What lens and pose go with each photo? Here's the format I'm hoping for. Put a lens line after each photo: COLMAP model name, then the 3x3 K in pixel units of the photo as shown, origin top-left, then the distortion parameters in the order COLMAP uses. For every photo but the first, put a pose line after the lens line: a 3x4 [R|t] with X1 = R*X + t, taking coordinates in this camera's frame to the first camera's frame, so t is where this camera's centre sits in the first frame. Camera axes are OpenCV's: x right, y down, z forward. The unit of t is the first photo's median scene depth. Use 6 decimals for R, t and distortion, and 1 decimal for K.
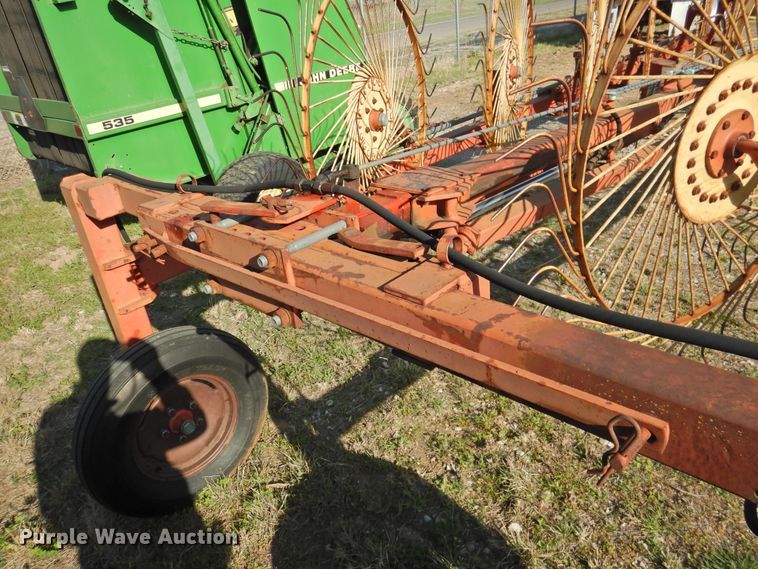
lens RADIAL K [[545.7, 0, 376.6], [0, 545.7, 281.6], [0, 0, 1]] dist [0.020359, -0.002547]
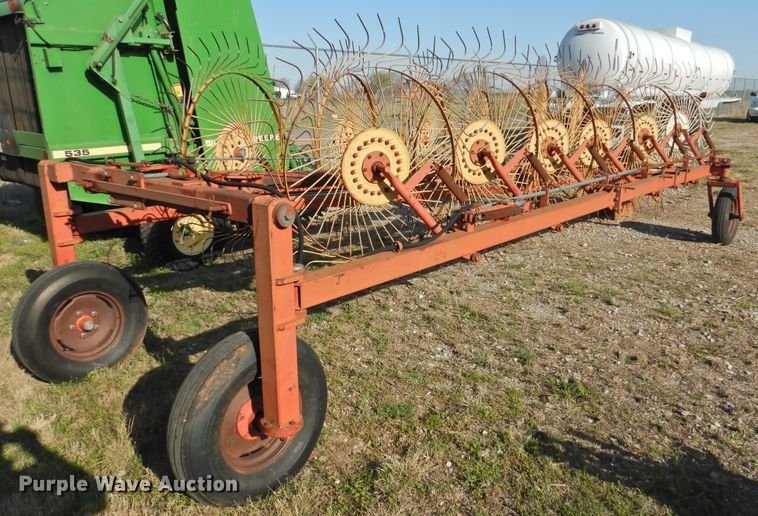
lens RADIAL K [[577.8, 0, 379.5], [0, 577.8, 260.7], [0, 0, 1]] dist [0.006338, 0.003936]
pose [[0.993266, 0.094016, 0.067702, 0.194037], [-0.078725, 0.976431, -0.200959, 0.197191], [-0.085000, 0.194275, 0.977257, -0.397494]]
